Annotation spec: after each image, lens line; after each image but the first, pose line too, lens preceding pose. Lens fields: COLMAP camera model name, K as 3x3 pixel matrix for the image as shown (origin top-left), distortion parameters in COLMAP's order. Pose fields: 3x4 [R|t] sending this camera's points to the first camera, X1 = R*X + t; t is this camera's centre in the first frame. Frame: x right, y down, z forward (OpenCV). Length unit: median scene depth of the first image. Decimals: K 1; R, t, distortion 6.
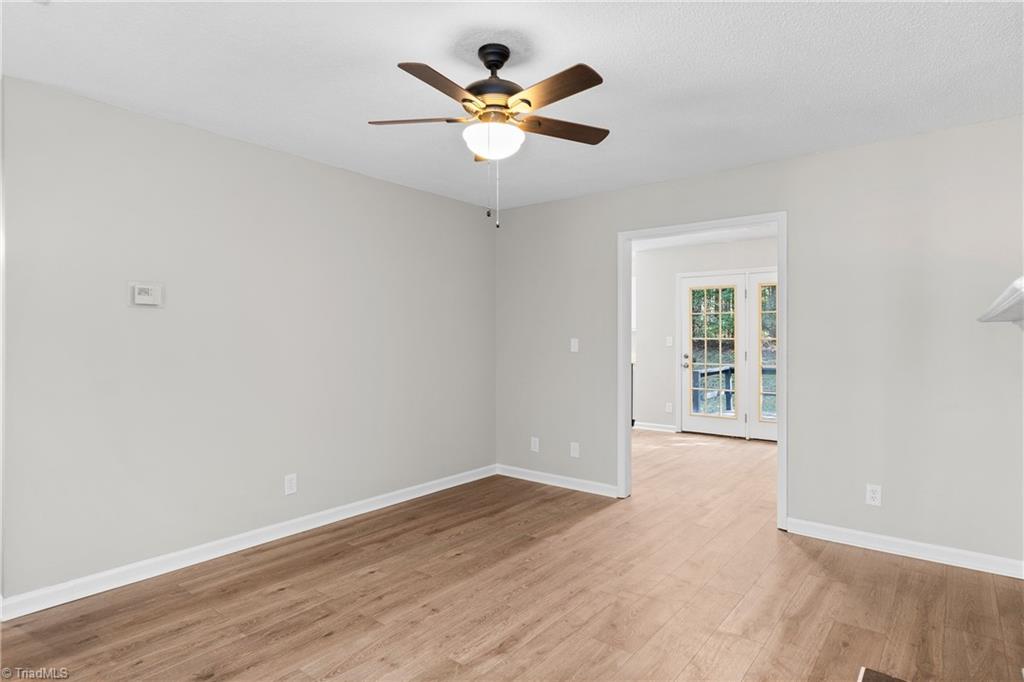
lens RADIAL K [[555.6, 0, 525.8], [0, 555.6, 334.1], [0, 0, 1]] dist [-0.002045, -0.000355]
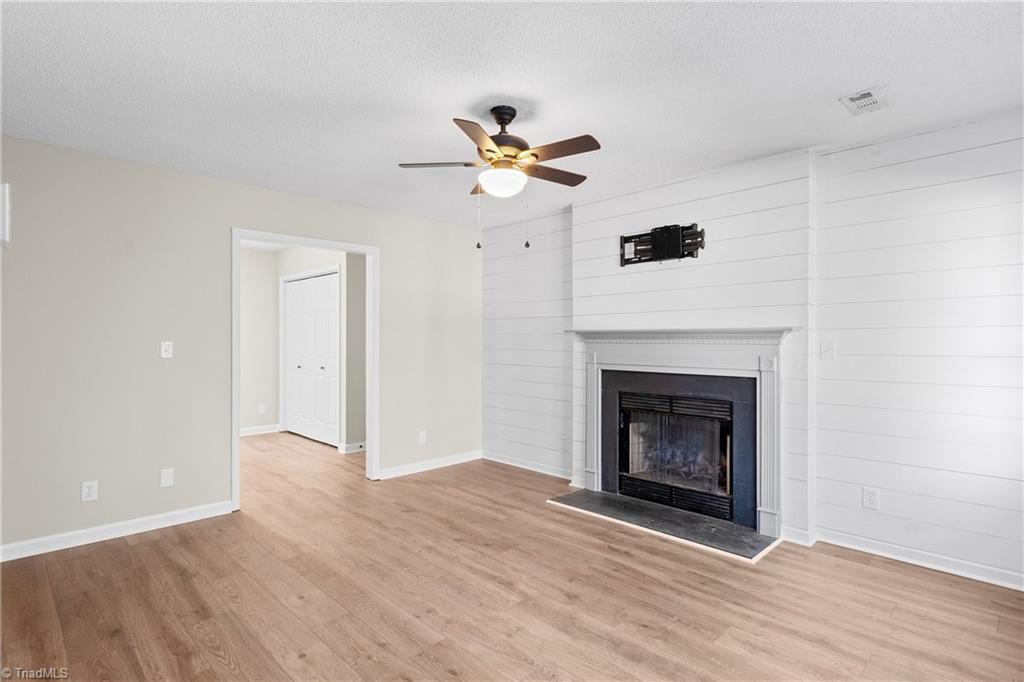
lens RADIAL K [[509.7, 0, 509.1], [0, 509.7, 332.6], [0, 0, 1]] dist [-0.000379, -0.000630]
pose [[0.143569, 0.009068, 0.989599, -0.871543], [-0.004556, 0.999953, -0.008502, -0.000482], [-0.989630, -0.003288, 0.143604, 0.596093]]
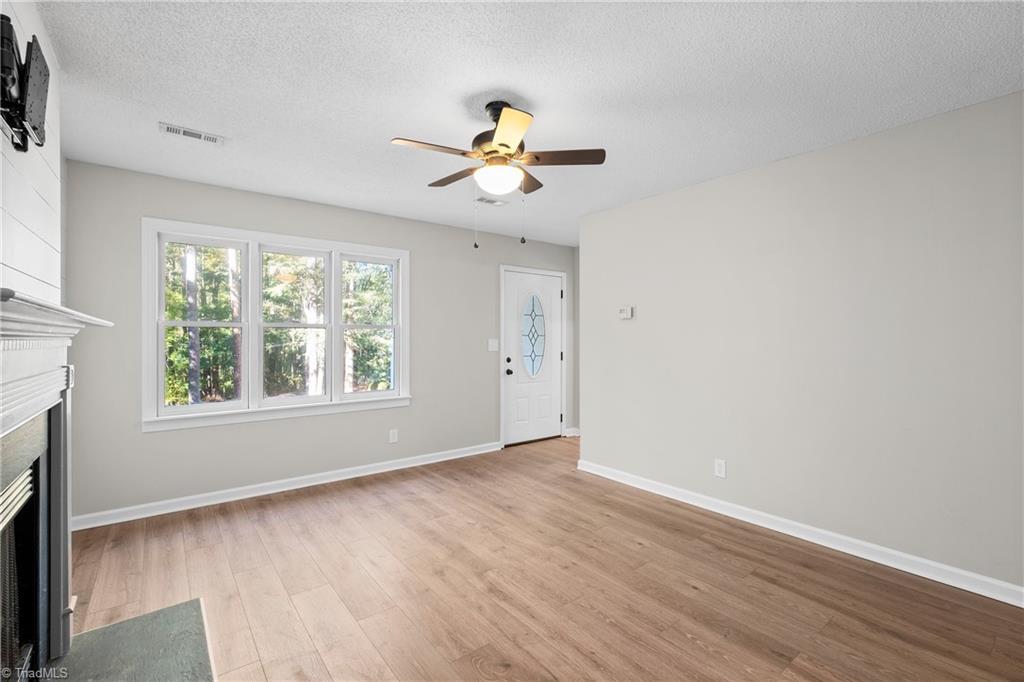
lens RADIAL K [[460.1, 0, 502.7], [0, 460.1, 338.6], [0, 0, 1]] dist [-0.001978, -0.000329]
pose [[-0.267652, 0.002948, -0.963511, 0.675035], [0.004462, 0.999988, 0.001820, 0.002662], [0.963505, -0.003812, -0.267662, 0.931866]]
